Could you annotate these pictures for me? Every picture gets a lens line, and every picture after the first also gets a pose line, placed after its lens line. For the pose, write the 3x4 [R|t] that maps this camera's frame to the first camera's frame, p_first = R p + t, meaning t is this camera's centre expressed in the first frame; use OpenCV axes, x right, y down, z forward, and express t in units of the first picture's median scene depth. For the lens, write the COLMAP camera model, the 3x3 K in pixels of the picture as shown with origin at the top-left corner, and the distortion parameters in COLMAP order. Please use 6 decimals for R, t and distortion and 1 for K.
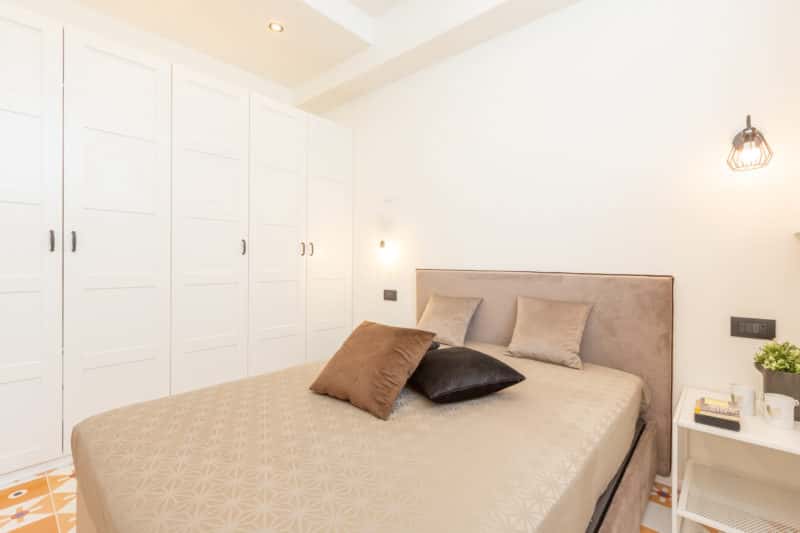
lens RADIAL K [[377.1, 0, 353.2], [0, 377.1, 264.1], [0, 0, 1]] dist [0.022176, 0.000328]
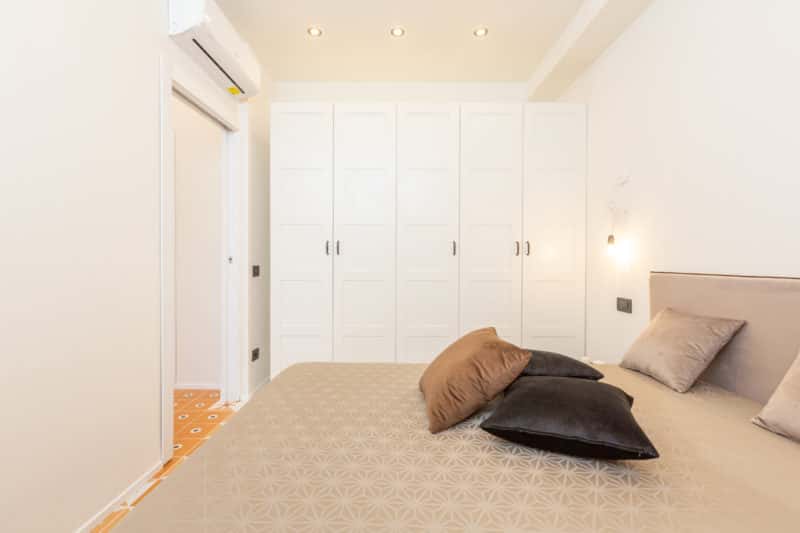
lens RADIAL K [[348.2, 0, 400.0], [0, 348.2, 266.5], [0, 0, 1]] dist [0.022419, -0.000099]
pose [[0.687370, 0.009935, -0.726240, 0.422275], [-0.006870, 0.999951, 0.007177, 0.002381], [0.726275, 0.000056, 0.687404, 0.237283]]
